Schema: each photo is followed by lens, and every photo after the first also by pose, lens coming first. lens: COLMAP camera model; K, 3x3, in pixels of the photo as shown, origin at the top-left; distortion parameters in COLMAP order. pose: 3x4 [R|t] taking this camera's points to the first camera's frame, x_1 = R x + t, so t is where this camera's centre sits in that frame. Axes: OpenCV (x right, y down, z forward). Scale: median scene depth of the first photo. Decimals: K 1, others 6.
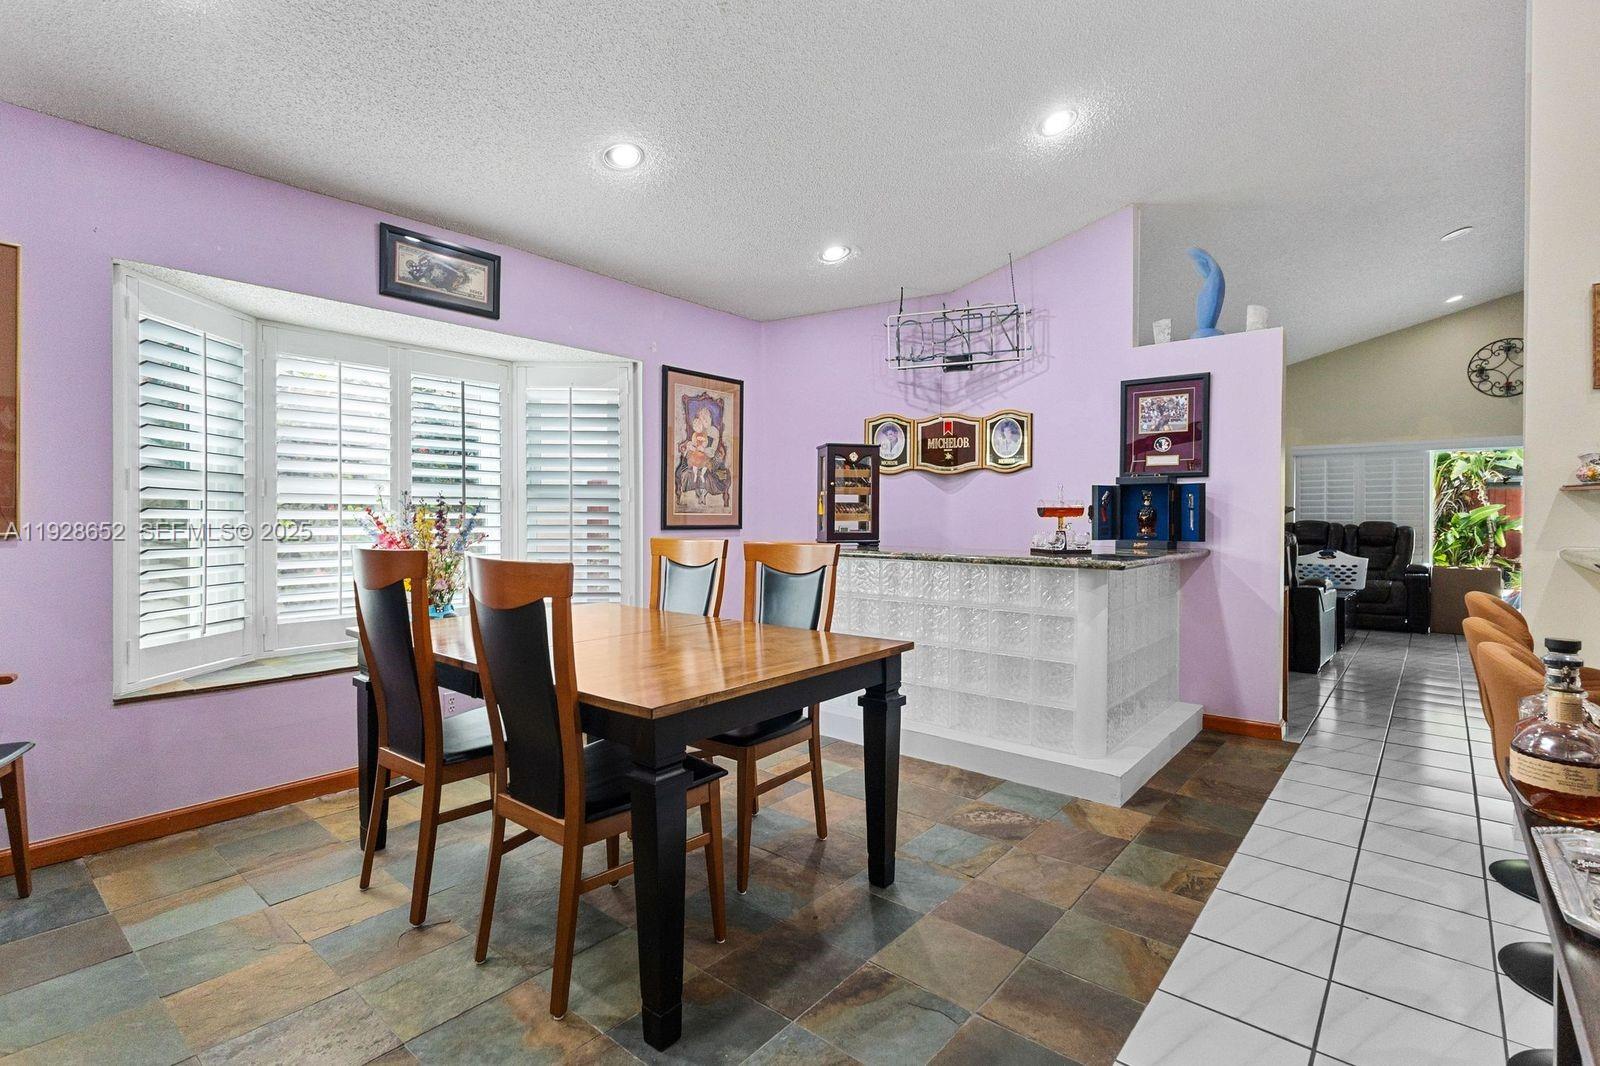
lens RADIAL K [[800.7, 0, 791.2], [0, 800.7, 526.7], [0, 0, 1]] dist [0.020970, -0.001034]
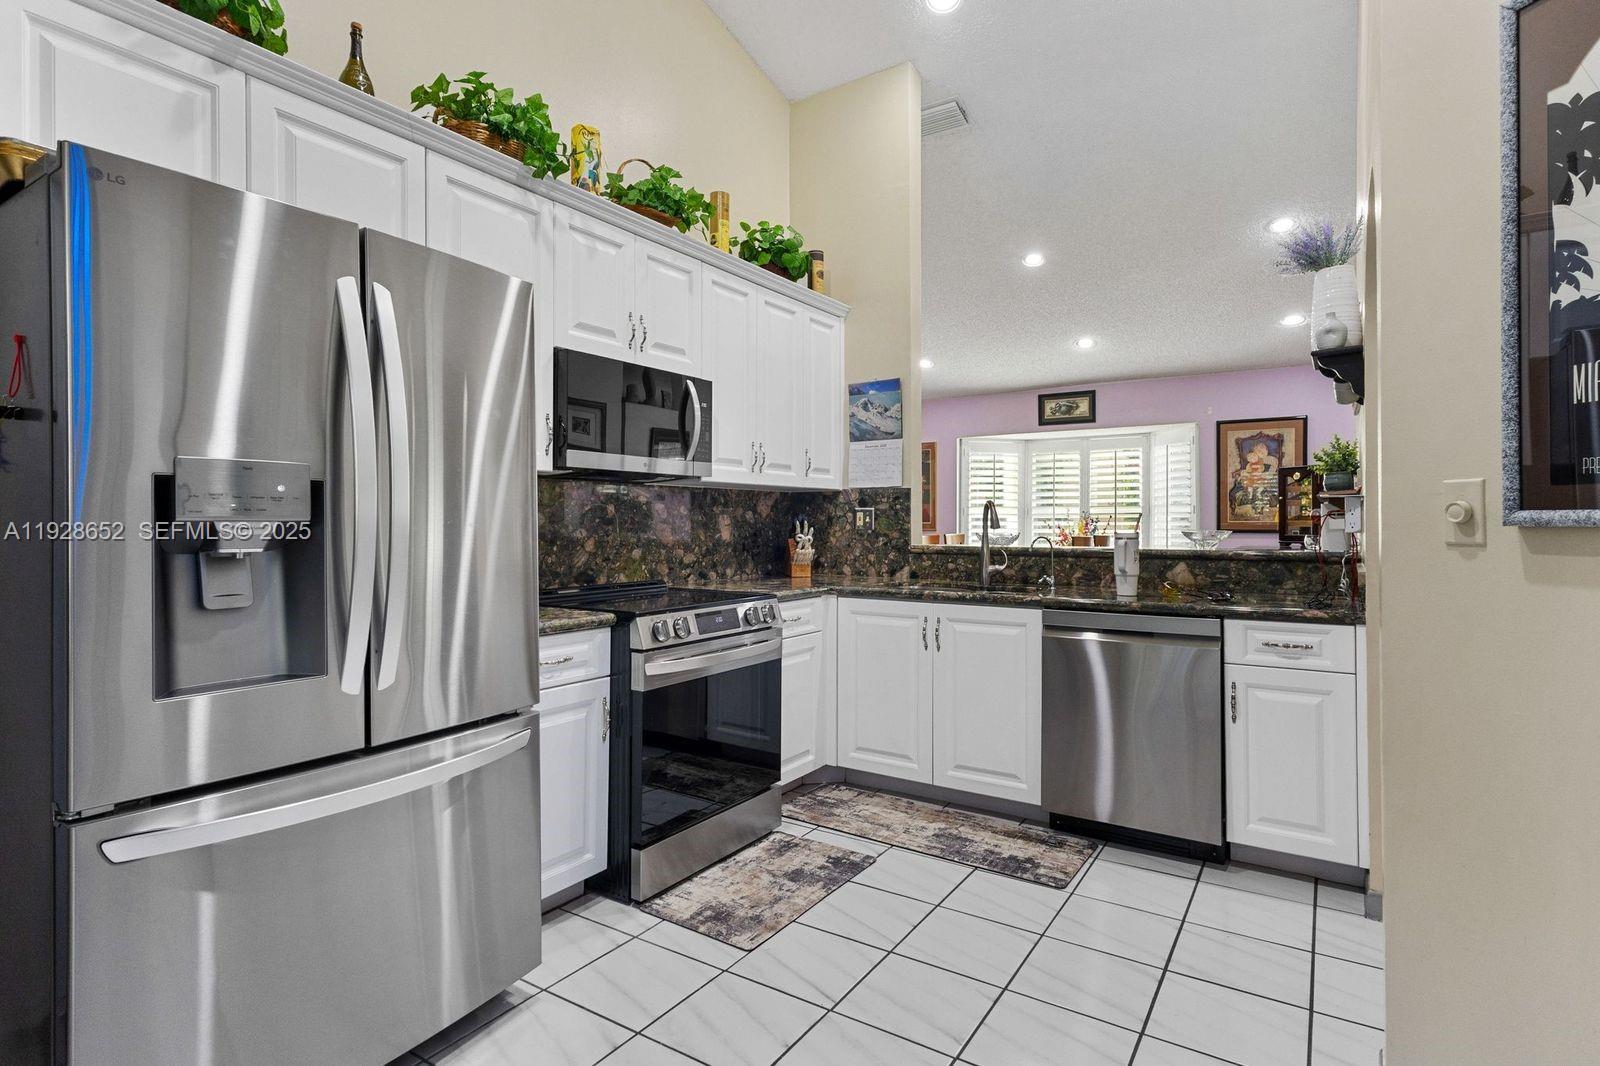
lens RADIAL K [[800.7, 0, 803.3], [0, 800.7, 522.1], [0, 0, 1]] dist [0.020970, -0.001034]
pose [[0.095697, 0.001005, -0.995410, 1.207753], [-0.011264, 0.999937, -0.000073, -0.005294], [0.995347, 0.011220, 0.095702, 0.087941]]
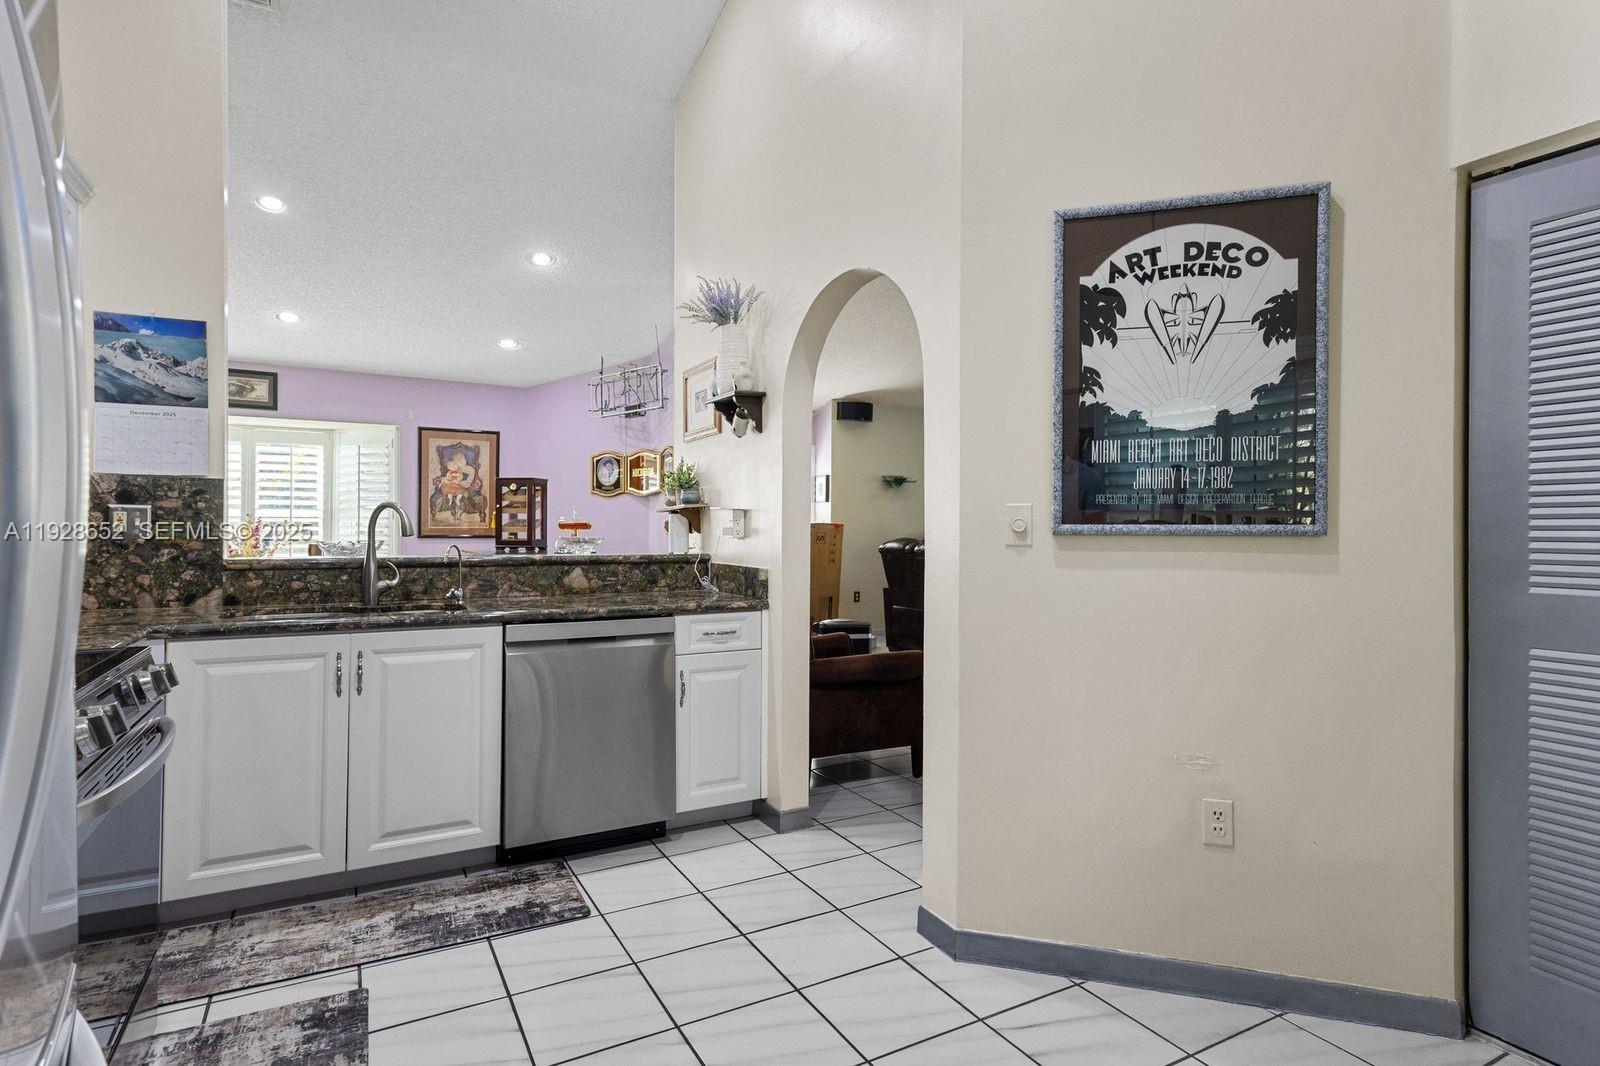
lens RADIAL K [[800.7, 0, 795.0], [0, 800.7, 528.9], [0, 0, 1]] dist [0.020970, -0.001034]
pose [[0.912069, 0.005264, -0.410004, 1.047065], [-0.010583, 0.999887, -0.010706, -0.003535], [0.409901, 0.014104, 0.912021, -0.070581]]
